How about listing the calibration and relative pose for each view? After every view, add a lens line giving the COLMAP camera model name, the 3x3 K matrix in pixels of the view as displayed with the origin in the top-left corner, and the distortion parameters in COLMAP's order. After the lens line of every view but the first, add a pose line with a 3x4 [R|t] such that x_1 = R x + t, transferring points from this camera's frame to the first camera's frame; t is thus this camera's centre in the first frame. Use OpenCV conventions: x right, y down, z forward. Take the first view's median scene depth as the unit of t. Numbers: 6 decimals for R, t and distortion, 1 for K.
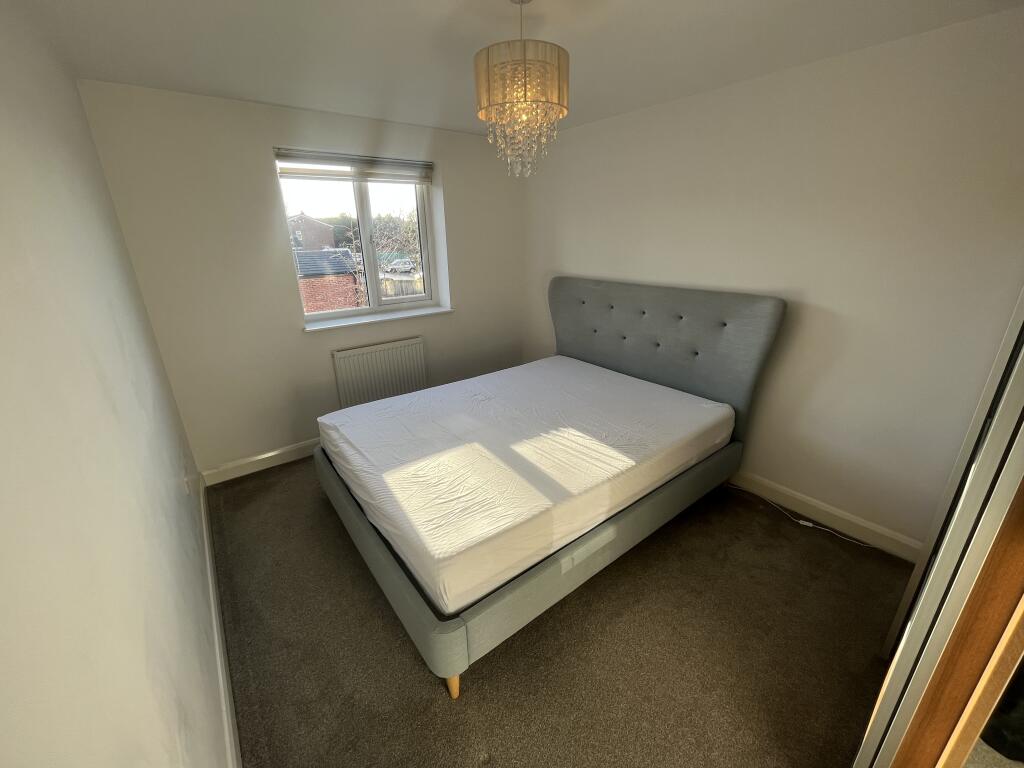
lens RADIAL K [[413.2, 0, 513.4], [0, 413.2, 382.1], [0, 0, 1]] dist [-0.001076, -0.000415]
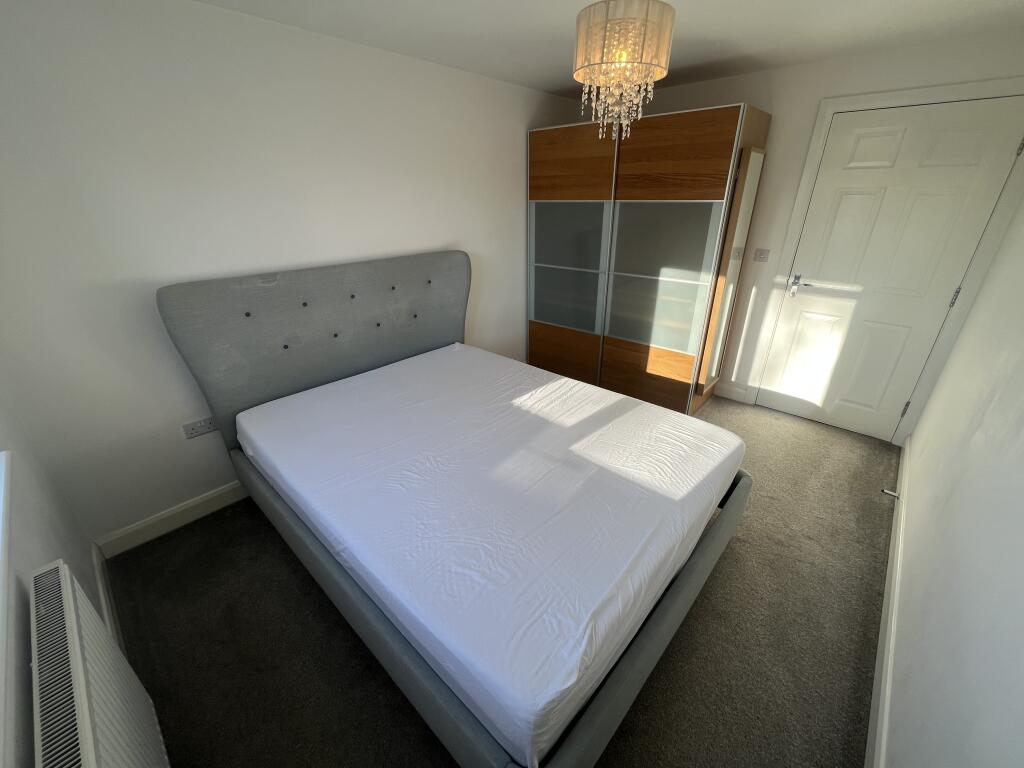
lens RADIAL K [[413.2, 0, 513.4], [0, 413.2, 382.1], [0, 0, 1]] dist [-0.001076, -0.000415]
pose [[-0.162830, -0.369149, 0.914995, -0.794456], [0.347889, 0.846331, 0.403357, -0.344355], [-0.923287, 0.383996, -0.009385, 1.076690]]
